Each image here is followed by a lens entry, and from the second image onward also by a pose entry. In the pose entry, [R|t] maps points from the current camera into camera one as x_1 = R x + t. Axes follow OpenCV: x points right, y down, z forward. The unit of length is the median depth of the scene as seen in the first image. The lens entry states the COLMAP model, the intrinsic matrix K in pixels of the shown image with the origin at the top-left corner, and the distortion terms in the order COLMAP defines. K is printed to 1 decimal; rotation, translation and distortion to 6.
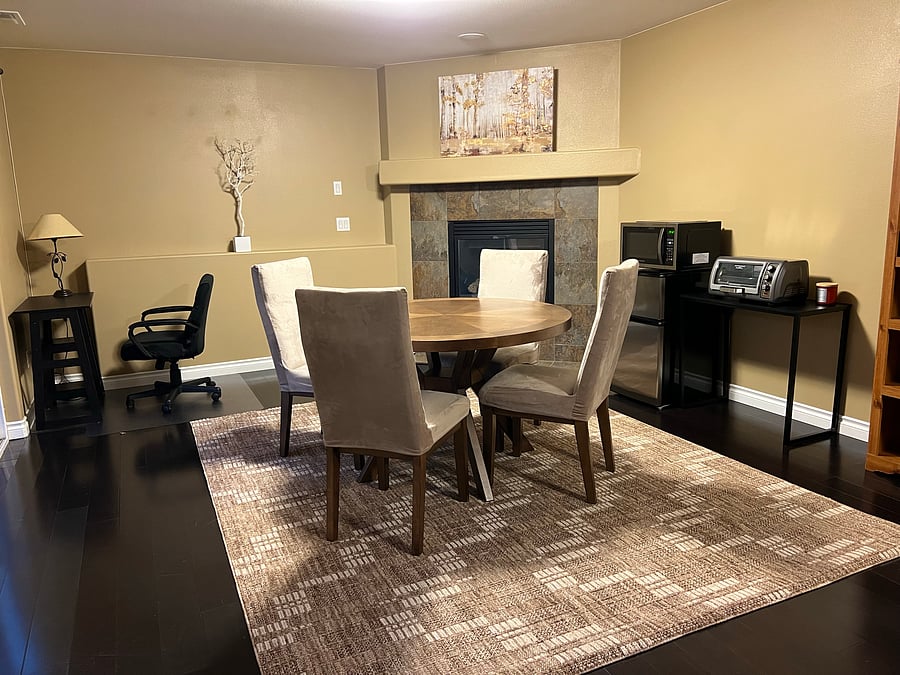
lens RADIAL K [[671.4, 0, 450.0], [0, 671.4, 337.5], [0, 0, 1]] dist [0.014789, 0.003226]
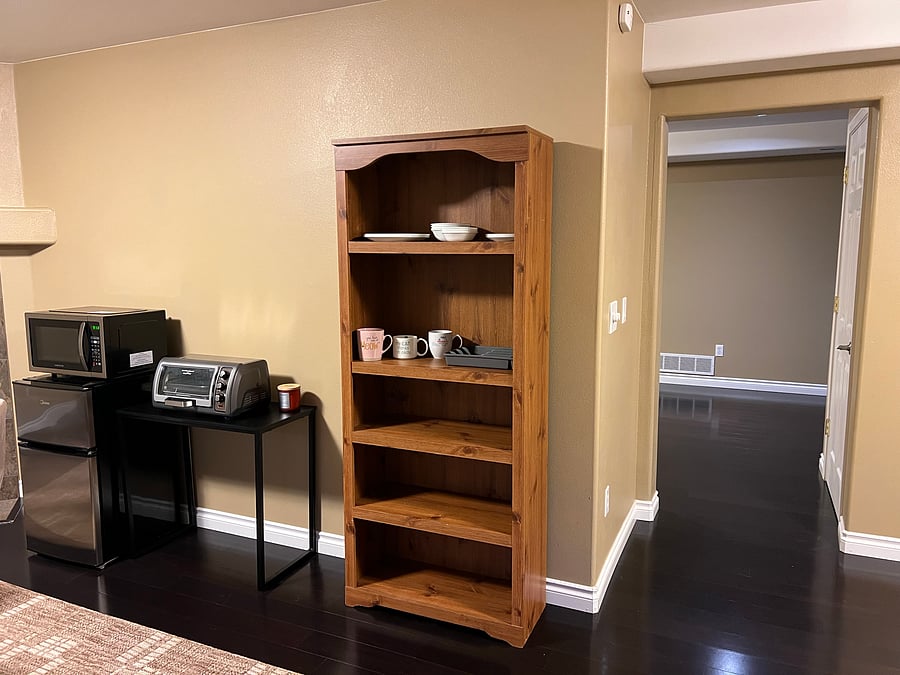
lens RADIAL K [[670.9, 0, 450.0], [0, 670.9, 337.5], [0, 0, 1]] dist [-0.025558, -0.002113]
pose [[0.755293, -0.051727, 0.653343, 0.154307], [0.098016, 0.994584, -0.034566, -0.088007], [-0.648017, 0.090146, 0.756272, 0.209290]]
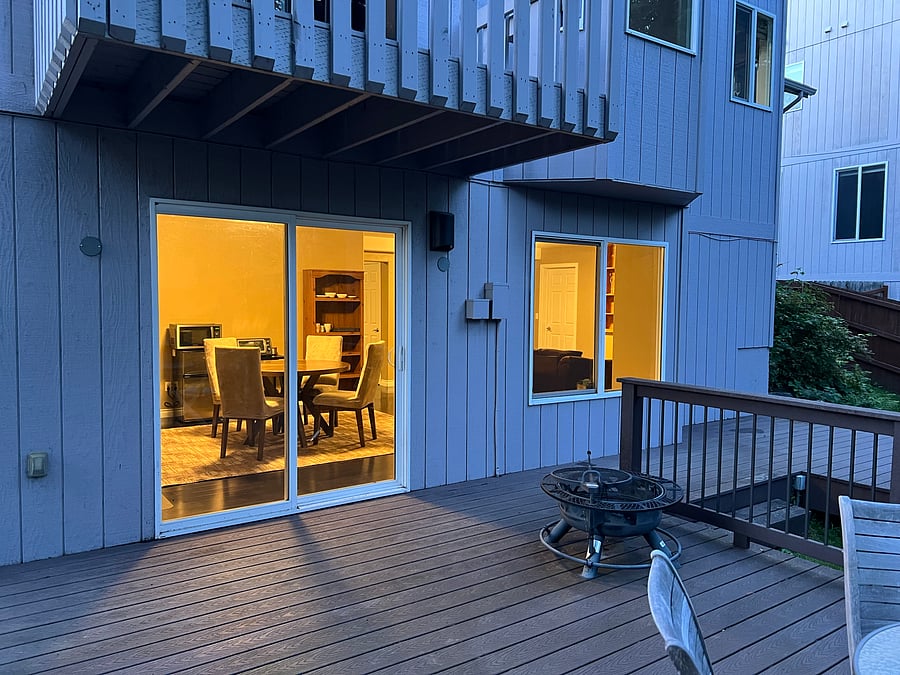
lens RADIAL K [[671.4, 0, 450.0], [0, 671.4, 337.5], [0, 0, 1]] dist [0.014789, 0.003226]
pose [[0.943205, -0.032570, 0.330611, -0.196490], [0.081357, 0.987524, -0.134821, 0.193879], [-0.322095, 0.154061, 0.934088, -0.967056]]
